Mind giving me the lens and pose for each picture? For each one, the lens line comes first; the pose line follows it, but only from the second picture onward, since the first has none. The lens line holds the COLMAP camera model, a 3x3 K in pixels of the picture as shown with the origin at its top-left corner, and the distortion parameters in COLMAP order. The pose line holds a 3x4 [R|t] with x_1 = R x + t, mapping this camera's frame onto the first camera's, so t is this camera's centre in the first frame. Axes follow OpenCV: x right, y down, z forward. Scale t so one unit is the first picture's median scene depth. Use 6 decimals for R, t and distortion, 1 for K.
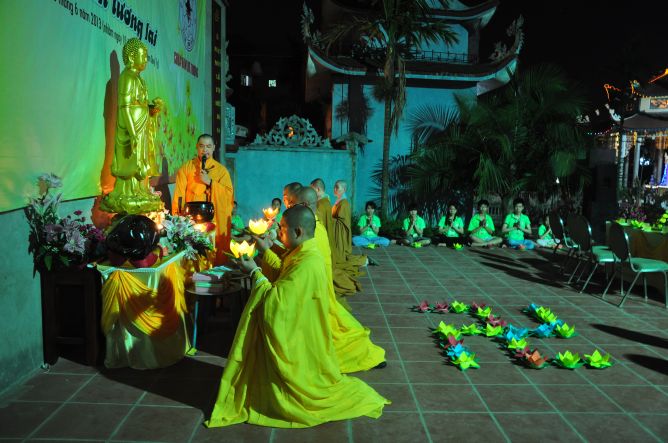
lens RADIAL K [[561.0, 0, 334.6], [0, 561.0, 218.7], [0, 0, 1]] dist [-0.063484, -0.003167]
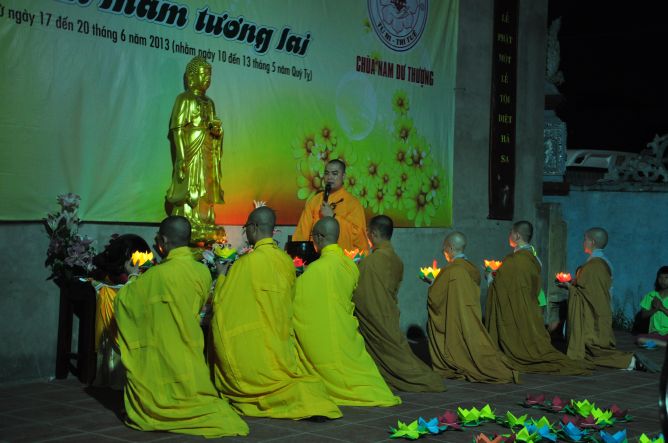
lens RADIAL K [[1169.0, 0, 334.1], [0, 1169.0, 221.3], [0, 0, 1]] dist [0.178992, 0.000000]
pose [[0.741216, -0.006114, -0.671239, 0.933166], [-0.078128, 0.992377, -0.095312, 0.099657], [0.666705, 0.123090, 0.735088, -0.223784]]
